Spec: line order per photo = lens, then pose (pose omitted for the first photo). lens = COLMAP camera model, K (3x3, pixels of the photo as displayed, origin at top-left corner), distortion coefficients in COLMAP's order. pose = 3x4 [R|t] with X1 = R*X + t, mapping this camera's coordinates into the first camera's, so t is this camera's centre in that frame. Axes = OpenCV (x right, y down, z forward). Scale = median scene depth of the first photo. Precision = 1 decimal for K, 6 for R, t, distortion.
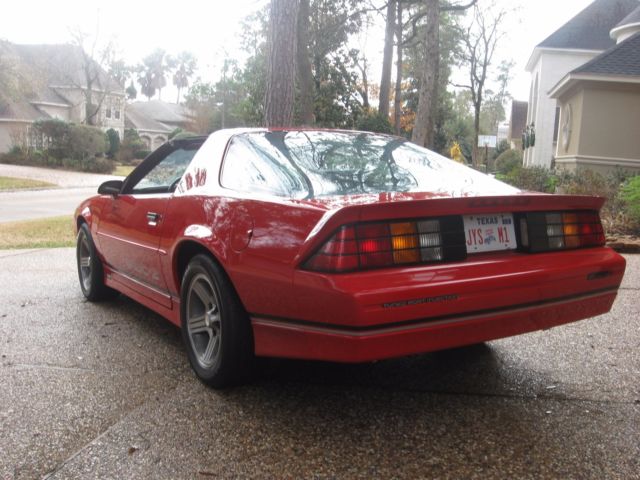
lens RADIAL K [[674.9, 0, 323.4], [0, 674.9, 262.5], [0, 0, 1]] dist [-0.149906, 0.096655]
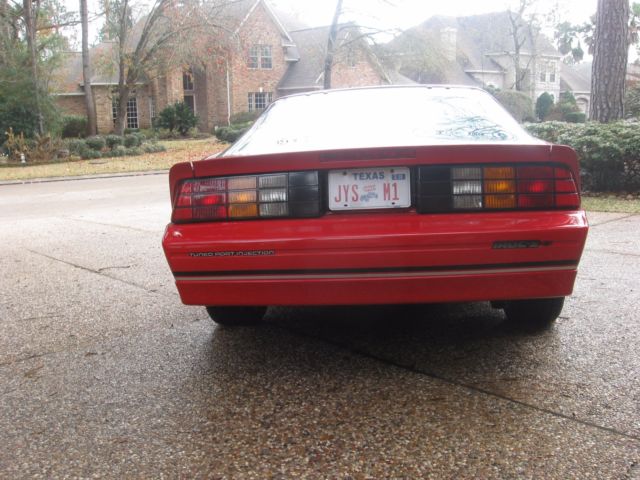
lens RADIAL K [[674.9, 0, 323.4], [0, 674.9, 262.5], [0, 0, 1]] dist [-0.149906, 0.096655]
pose [[0.789561, 0.071587, -0.609483, 0.190771], [-0.039616, 0.997047, 0.065788, -0.000604], [0.612393, -0.027799, 0.790065, 0.057286]]
